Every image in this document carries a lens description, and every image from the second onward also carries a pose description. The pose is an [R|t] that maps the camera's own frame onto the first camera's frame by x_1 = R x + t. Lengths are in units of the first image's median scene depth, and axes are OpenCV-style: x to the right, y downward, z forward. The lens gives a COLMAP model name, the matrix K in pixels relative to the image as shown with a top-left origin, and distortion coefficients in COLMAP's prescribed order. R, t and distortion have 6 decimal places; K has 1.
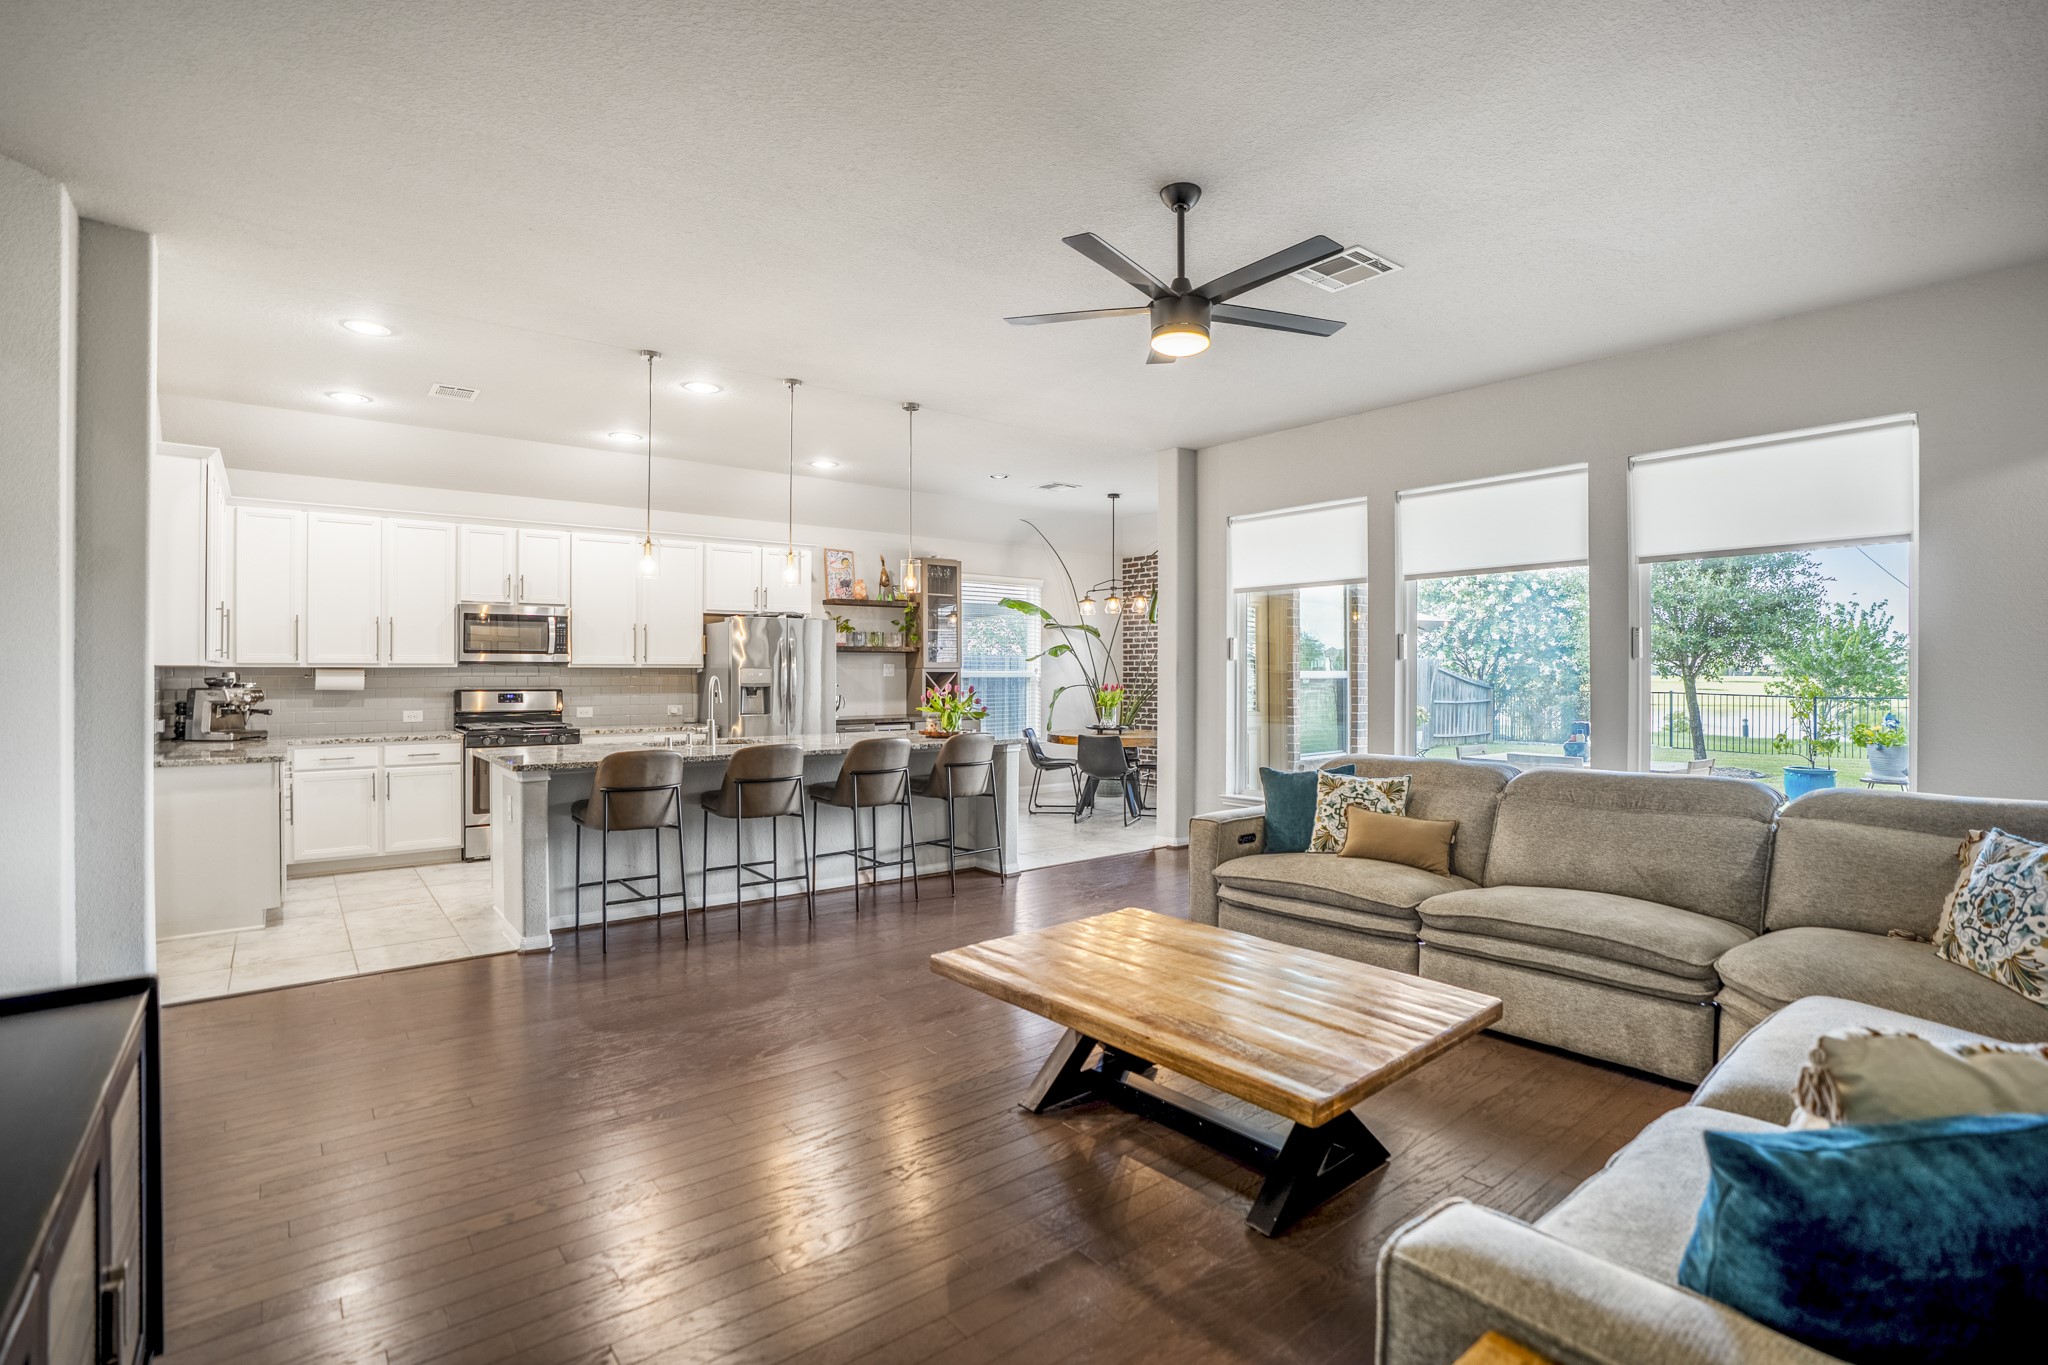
lens RADIAL K [[971.9, 0, 1034.6], [0, 971.9, 653.4], [0, 0, 1]] dist [-0.052916, 0.017250]
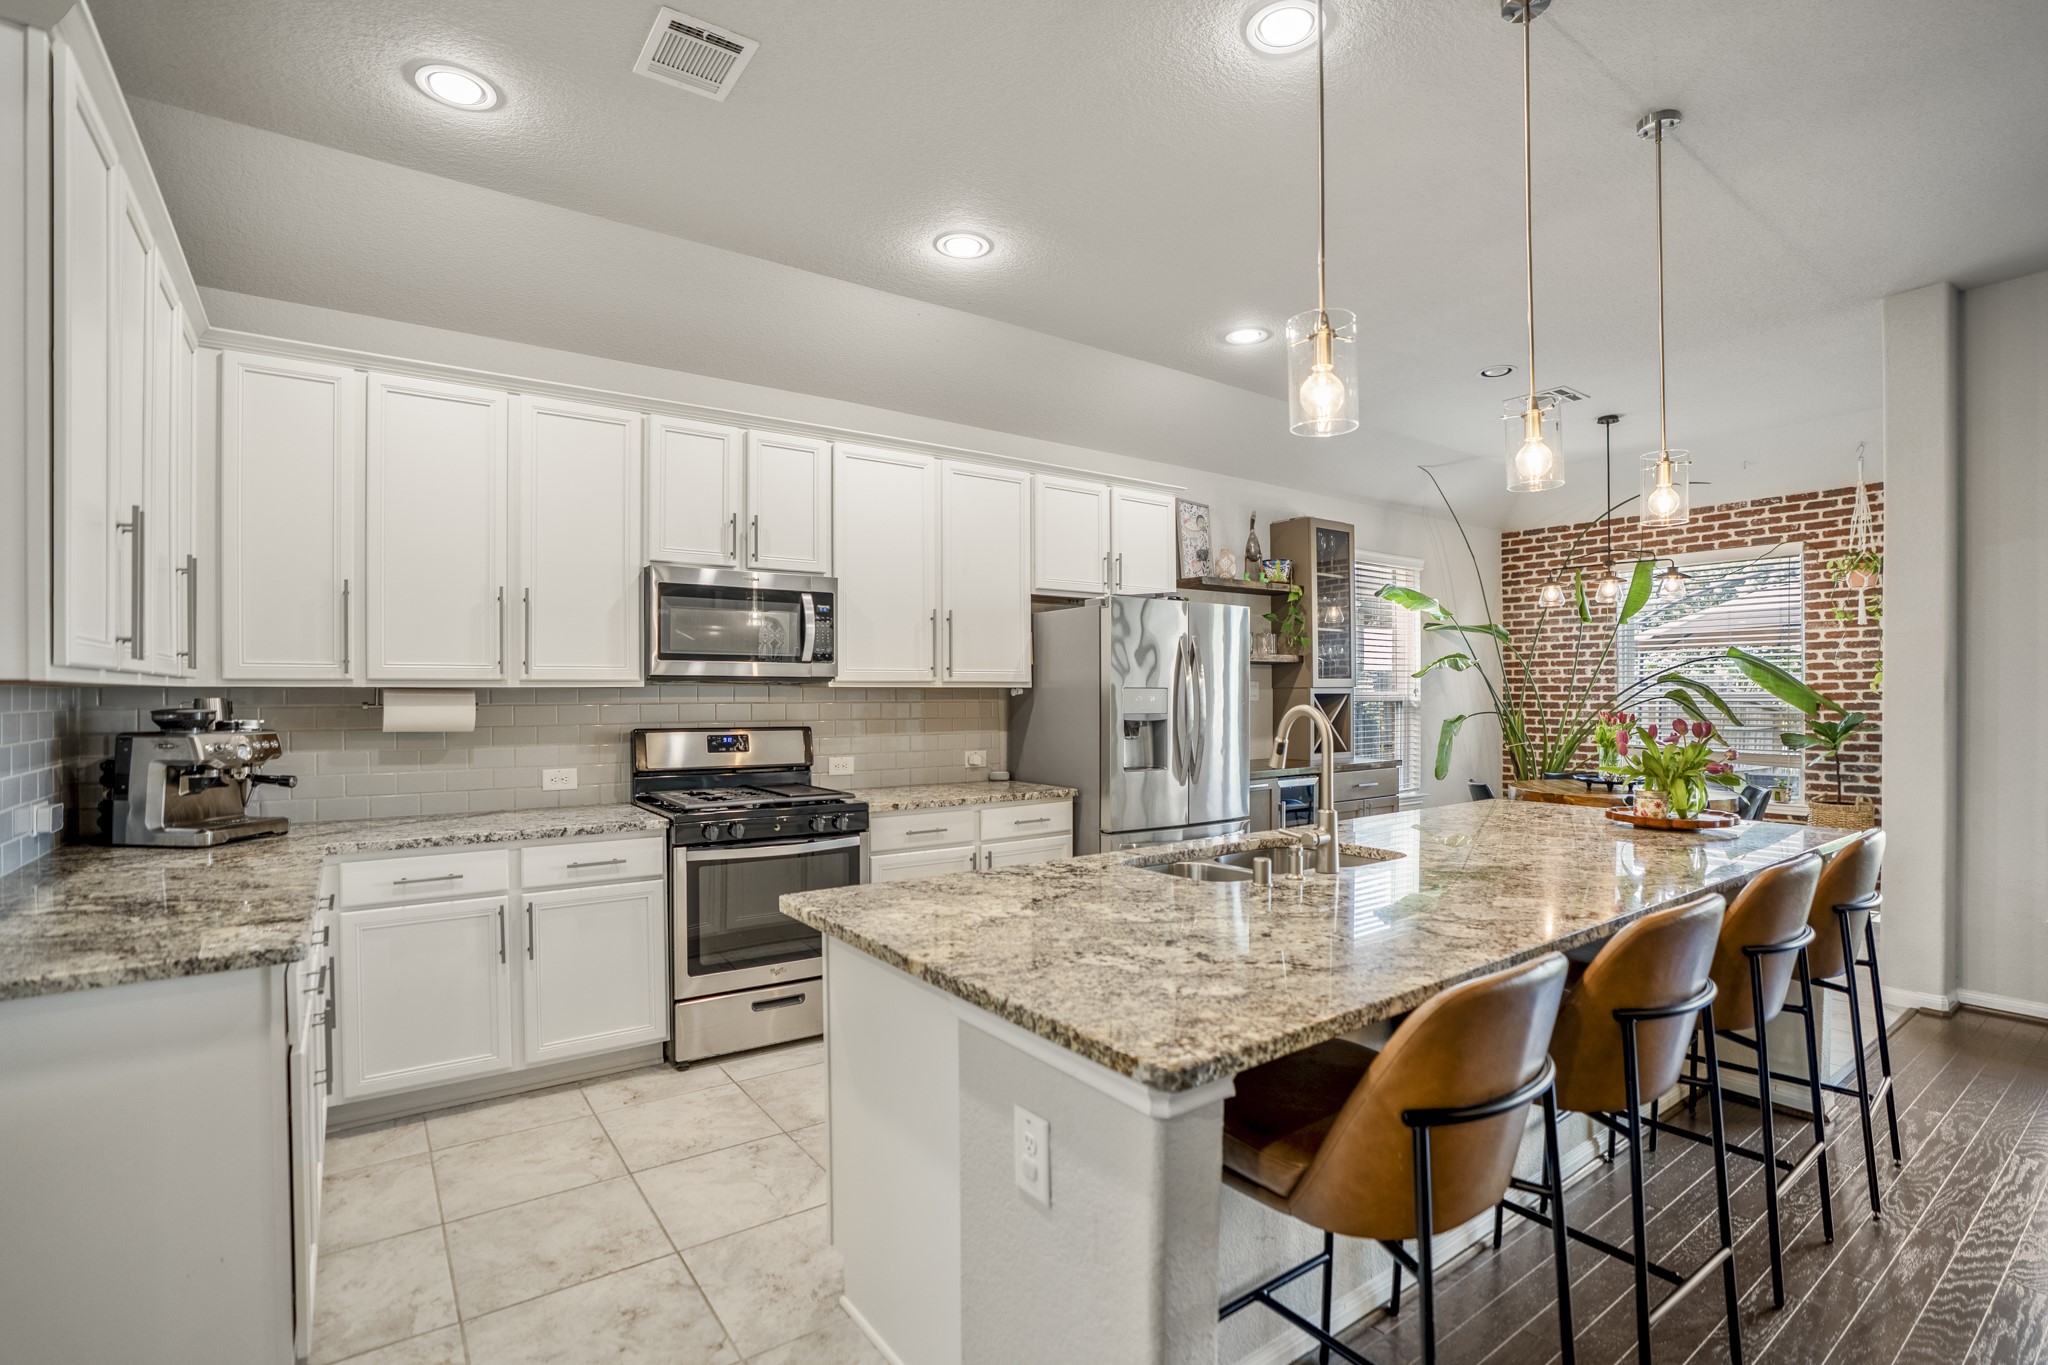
lens RADIAL K [[971.9, 0, 1028.9], [0, 971.9, 683.9], [0, 0, 1]] dist [-0.052916, 0.017250]
pose [[0.998887, -0.002159, -0.047116, -0.375125], [0.002572, 0.999959, 0.008698, 0.008756], [0.047095, -0.008809, 0.998852, 0.489369]]
